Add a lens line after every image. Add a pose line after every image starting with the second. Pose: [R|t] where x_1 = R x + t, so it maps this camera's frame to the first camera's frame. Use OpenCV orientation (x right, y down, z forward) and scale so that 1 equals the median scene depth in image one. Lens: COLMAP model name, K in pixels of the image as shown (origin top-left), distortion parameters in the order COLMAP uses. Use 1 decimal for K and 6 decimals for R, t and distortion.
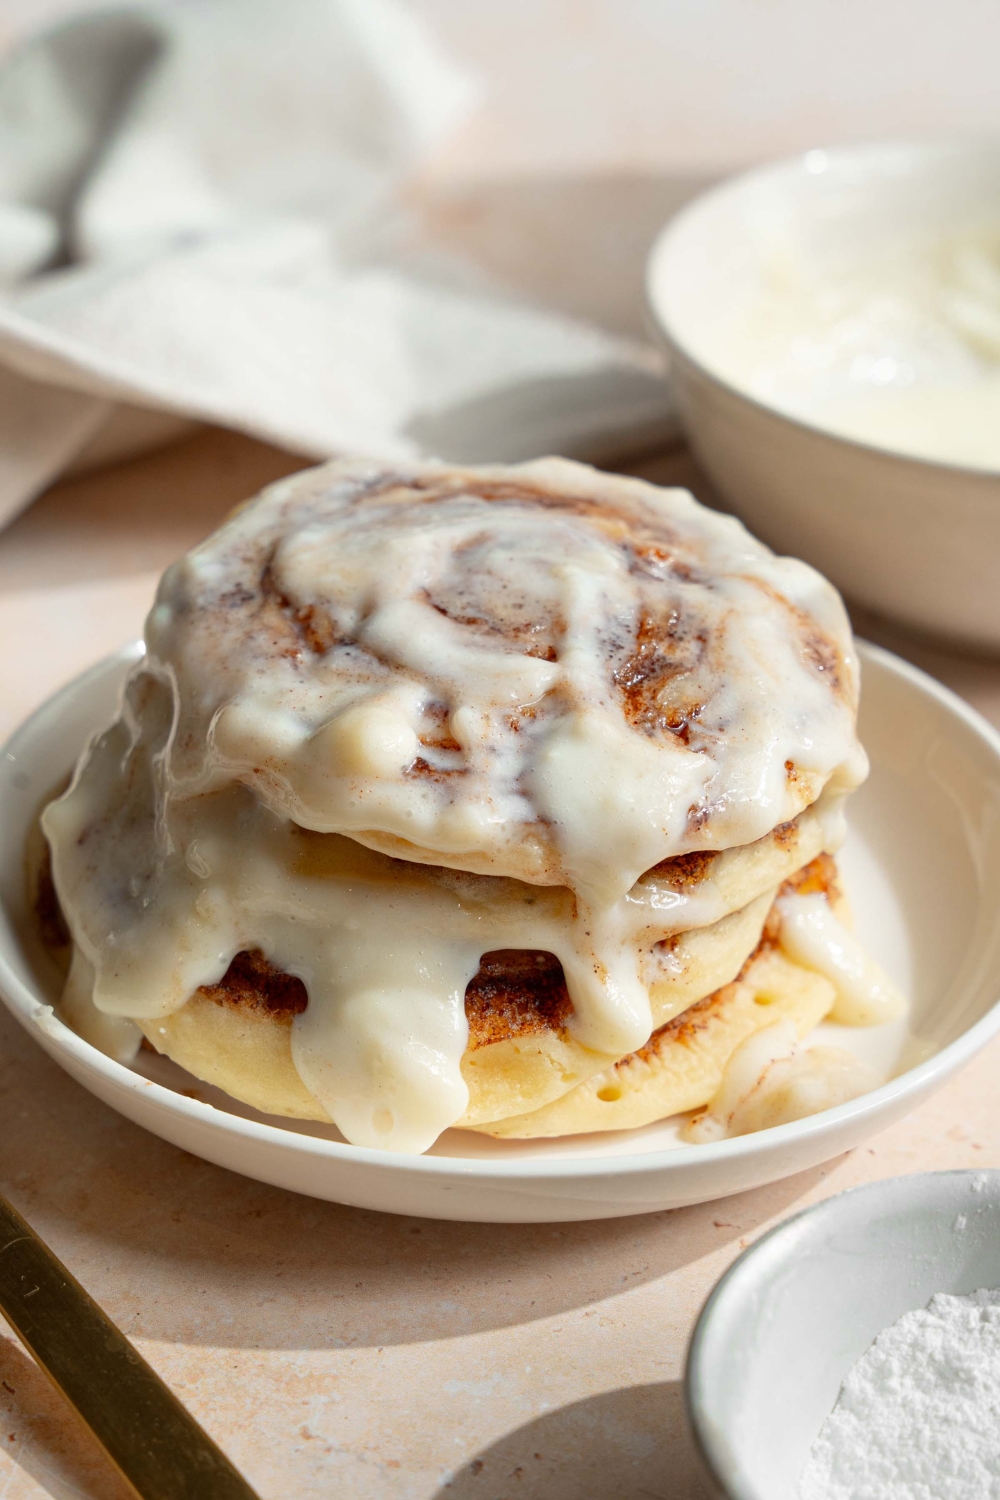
lens RADIAL K [[3006.3, 0, 500.0], [0, 3006.3, 750.0], [0, 0, 1]] dist [-0.030689, 2.465600]
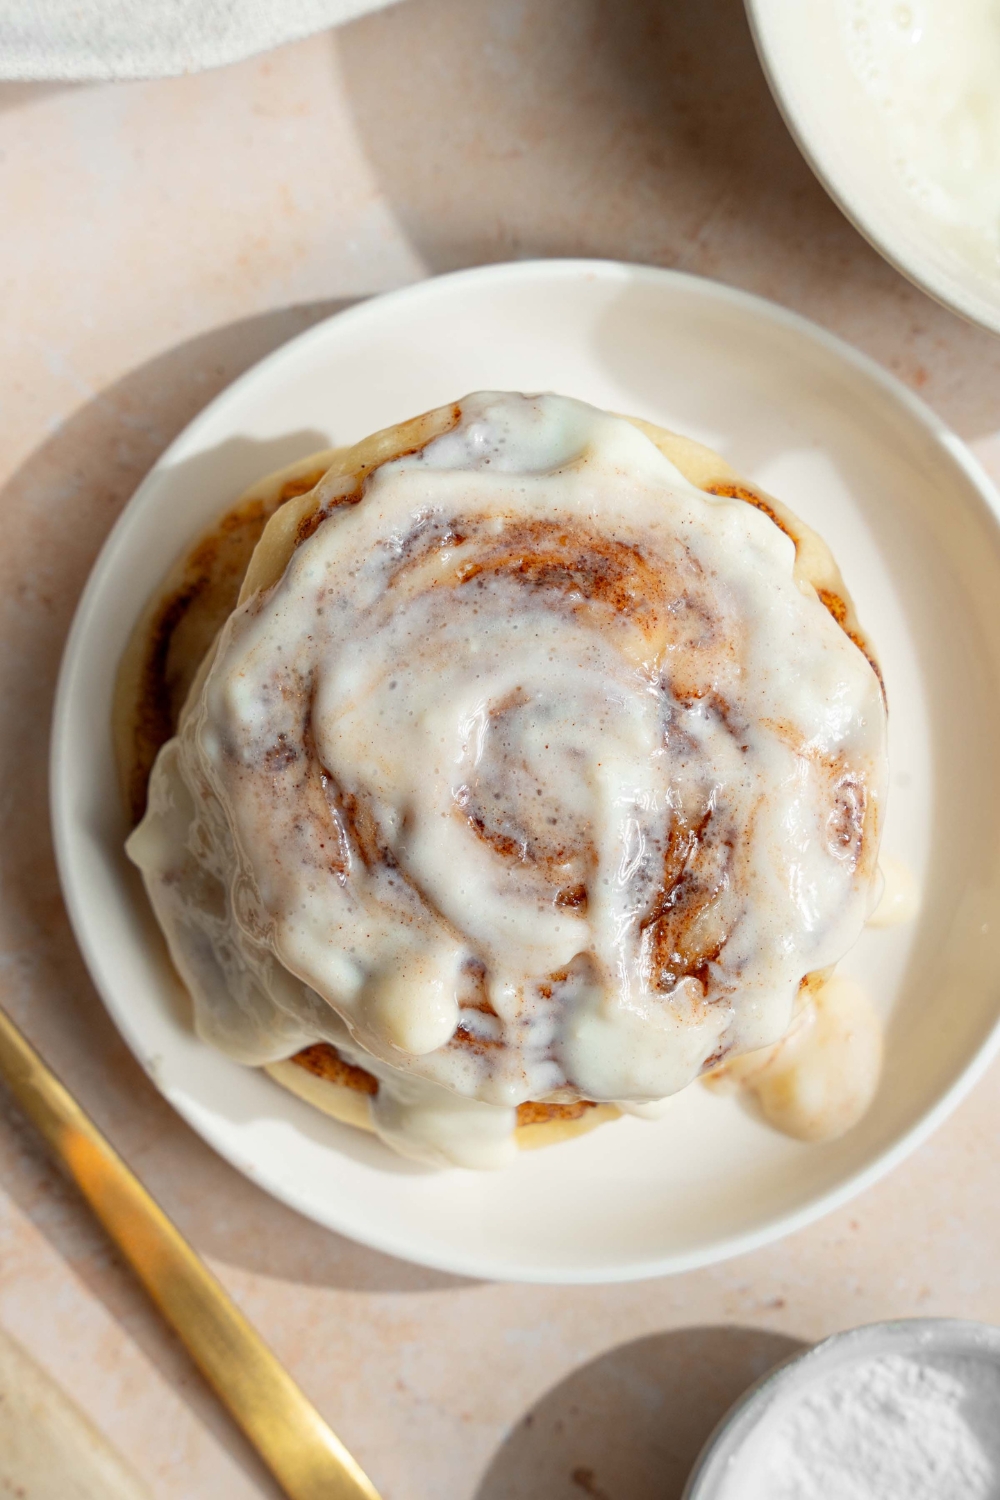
lens RADIAL K [[3006.3, 0, 500.0], [0, 3006.3, 750.0], [0, 0, 1]] dist [-0.030689, 2.465600]
pose [[0.997506, 0.017847, -0.068282, 0.058872], [0.046513, 0.561411, 0.826229, -0.926213], [0.053080, -0.827345, 0.559181, 0.445177]]
